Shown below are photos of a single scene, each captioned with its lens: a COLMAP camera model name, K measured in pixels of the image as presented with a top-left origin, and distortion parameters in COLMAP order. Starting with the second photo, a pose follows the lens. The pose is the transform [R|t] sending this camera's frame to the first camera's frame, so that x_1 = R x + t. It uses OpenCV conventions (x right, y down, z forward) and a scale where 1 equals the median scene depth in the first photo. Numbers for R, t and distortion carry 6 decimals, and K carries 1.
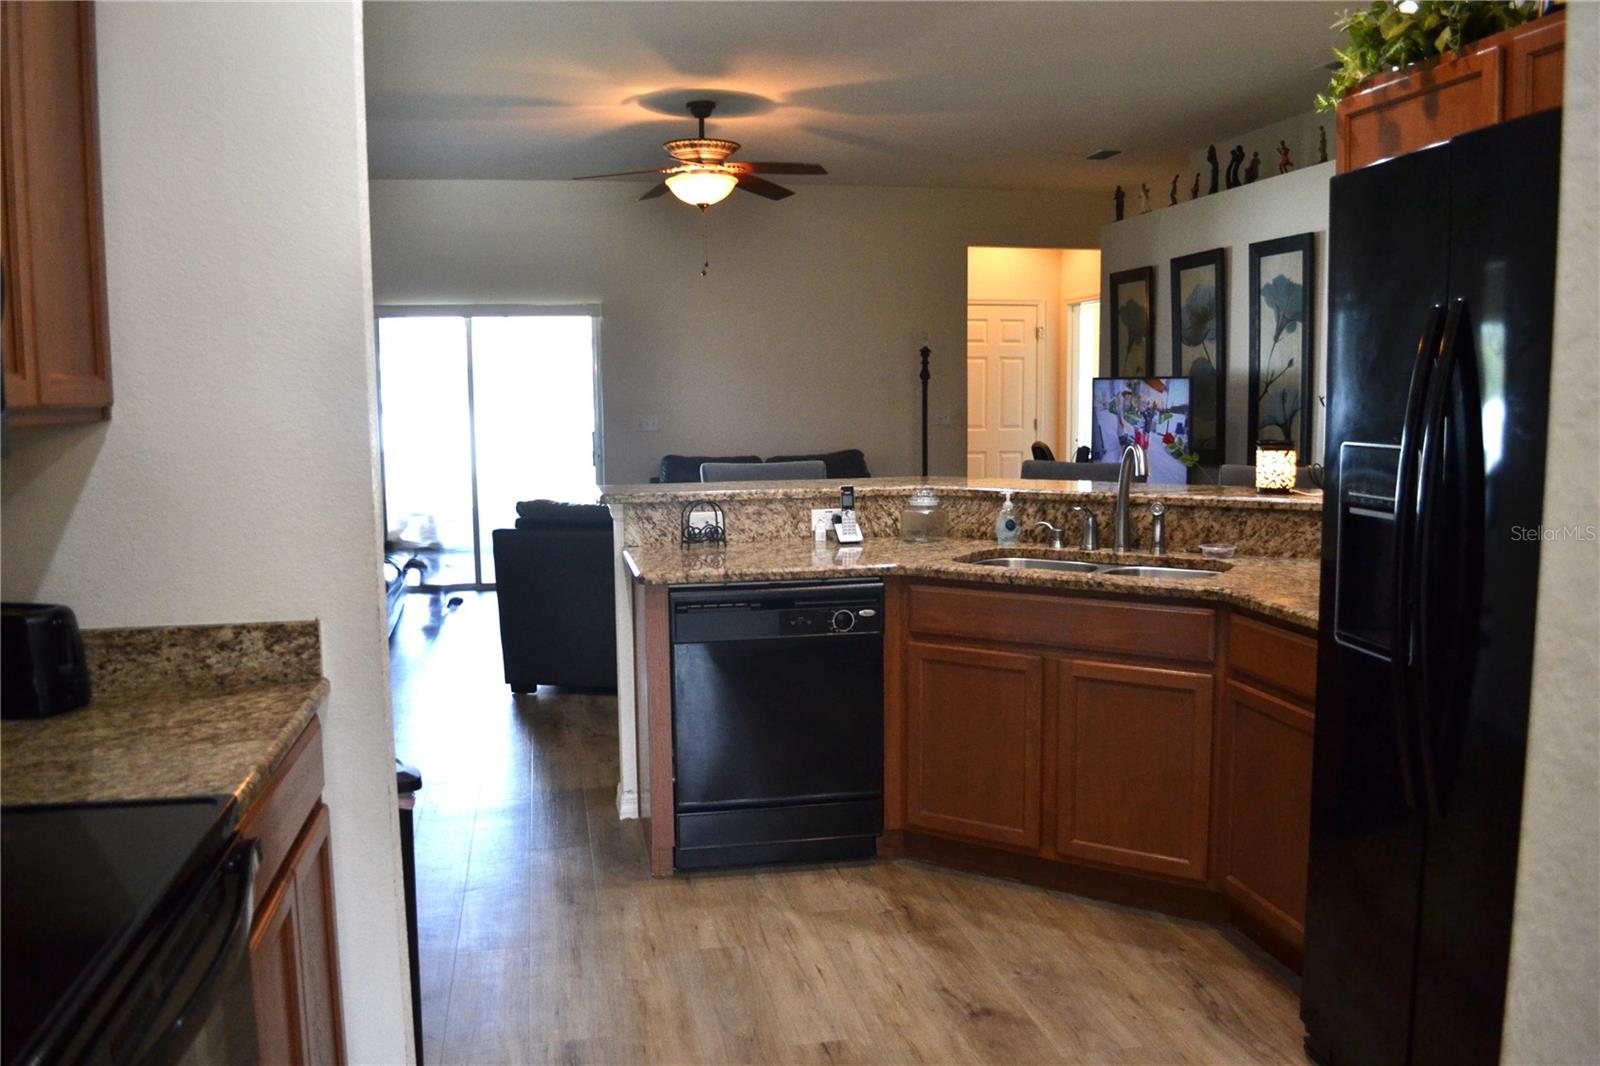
lens RADIAL K [[1280.8, 0, 790.5], [0, 1280.8, 533.4], [0, 0, 1]] dist [-0.084415, 0.013932]
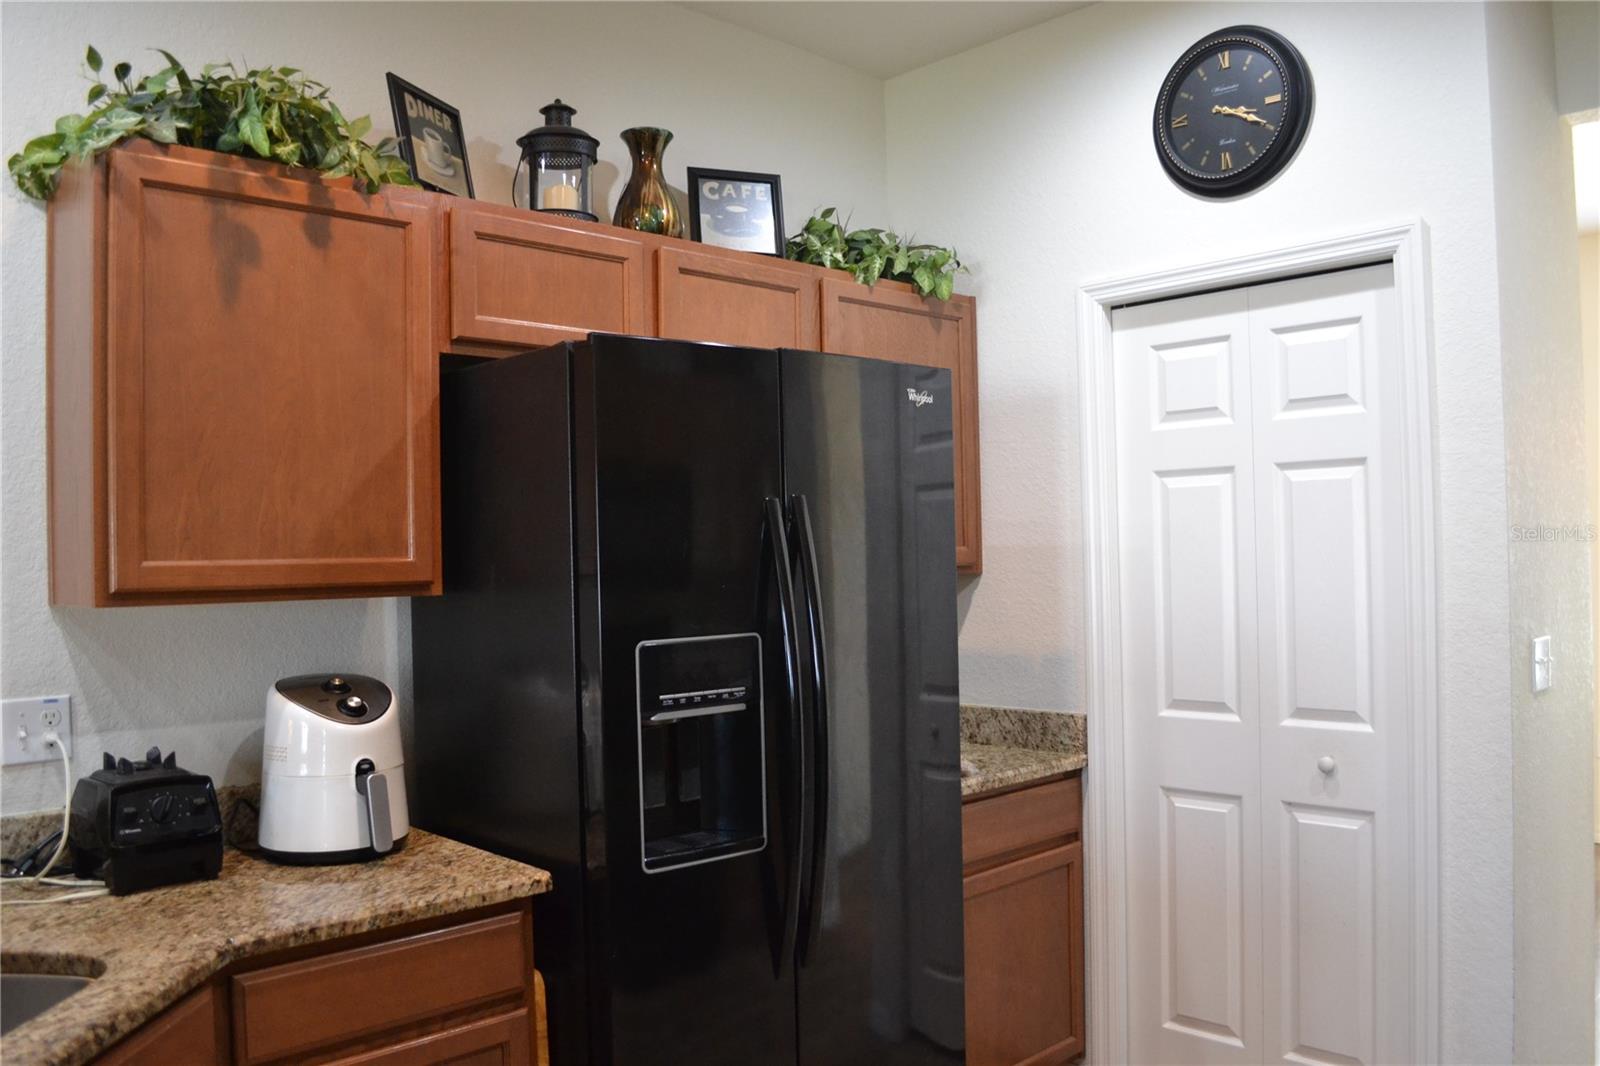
lens RADIAL K [[1280.8, 0, 788.4], [0, 1280.8, 535.4], [0, 0, 1]] dist [-0.084415, 0.013932]
pose [[-0.537173, 0.034765, 0.842755, -0.209202], [0.123970, 0.991554, 0.038115, -0.095965], [-0.834312, 0.124951, -0.536946, 0.797618]]
